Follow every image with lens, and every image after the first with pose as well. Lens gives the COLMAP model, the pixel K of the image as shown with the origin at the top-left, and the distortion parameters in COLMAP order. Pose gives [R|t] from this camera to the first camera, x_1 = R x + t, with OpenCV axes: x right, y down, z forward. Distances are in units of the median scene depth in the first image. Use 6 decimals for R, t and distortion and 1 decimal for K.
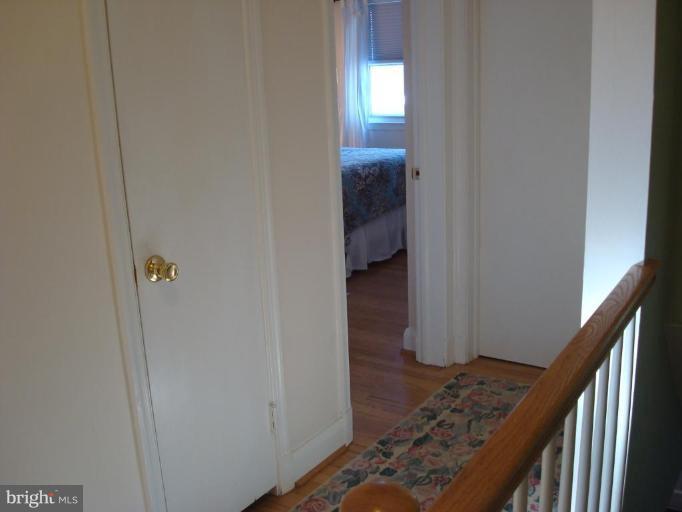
lens RADIAL K [[710.6, 0, 341.0], [0, 710.6, 258.7], [0, 0, 1]] dist [-0.102783, 0.000000]
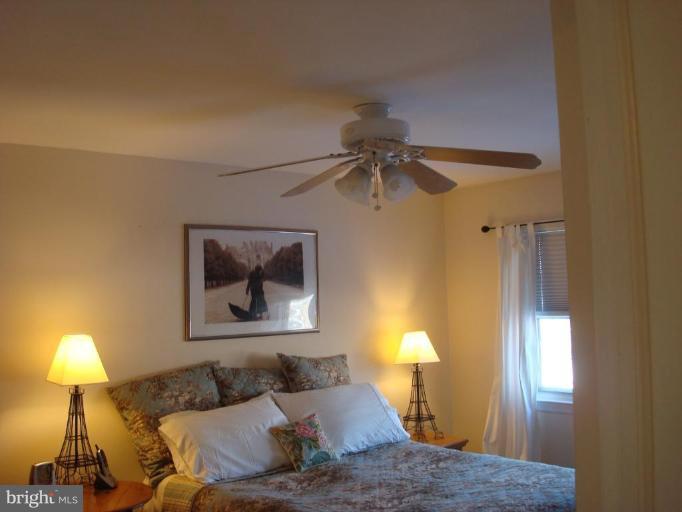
lens RADIAL K [[710.6, 0, 336.1], [0, 710.6, 251.9], [0, 0, 1]] dist [-0.102783, 0.000000]
pose [[0.966138, -0.000747, -0.258026, 0.028231], [-0.081147, 0.948377, -0.306589, -0.109221], [0.244935, 0.317145, 0.916202, 0.300423]]
